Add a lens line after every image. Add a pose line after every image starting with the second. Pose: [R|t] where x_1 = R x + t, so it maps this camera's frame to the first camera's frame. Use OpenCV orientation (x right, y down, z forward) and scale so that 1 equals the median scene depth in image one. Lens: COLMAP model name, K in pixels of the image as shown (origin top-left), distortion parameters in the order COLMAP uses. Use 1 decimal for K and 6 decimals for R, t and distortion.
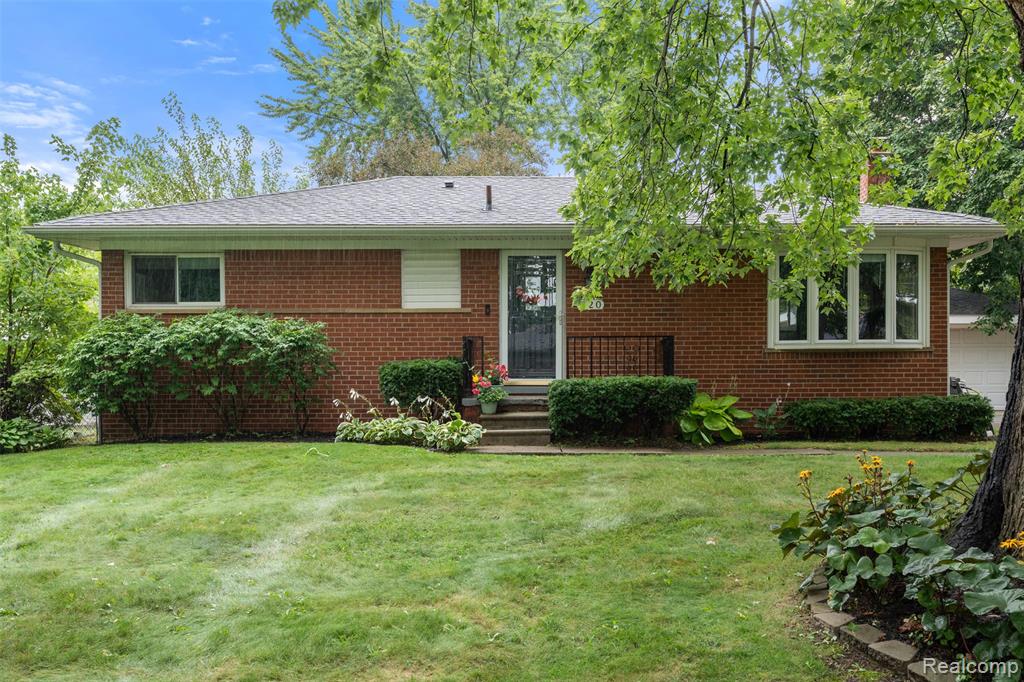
lens RADIAL K [[1015.0, 0, 548.4], [0, 1015.0, 378.0], [0, 0, 1]] dist [0.017530, 0.000000]
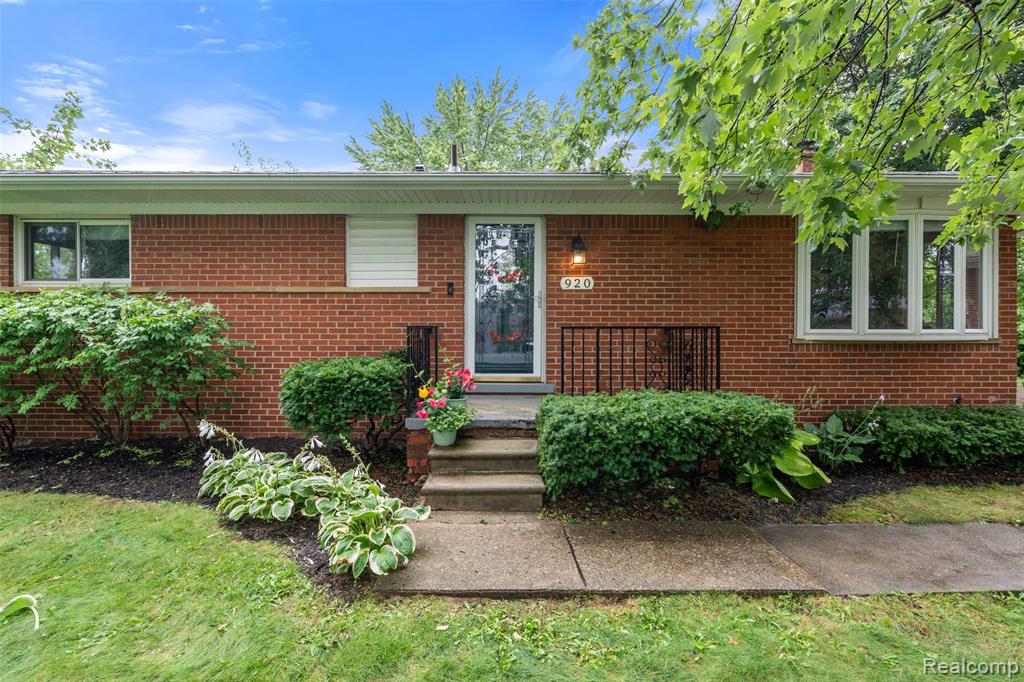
lens RADIAL K [[448.5, 0, 498.0], [0, 448.5, 330.7], [0, 0, 1]] dist [-0.001306, 0.000842]
pose [[0.999986, 0.005140, 0.001420, -0.024318], [-0.005152, 0.999952, 0.008326, -0.040459], [-0.001377, -0.008333, 0.999964, 0.700236]]
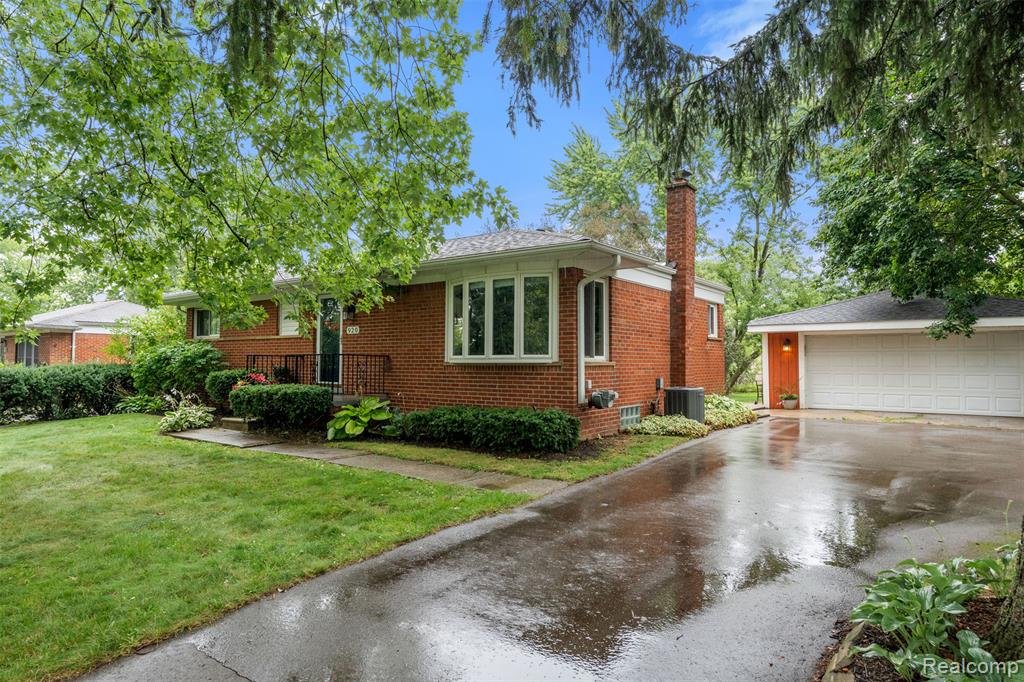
lens RADIAL K [[602.6, 0, 514.8], [0, 602.6, 345.0], [0, 0, 1]] dist [0.003161, 0.001008]
pose [[0.812222, -0.012490, -0.583214, 0.767730], [-0.004835, 0.999592, -0.028141, -0.032477], [0.583328, 0.025676, 0.811831, 0.500925]]
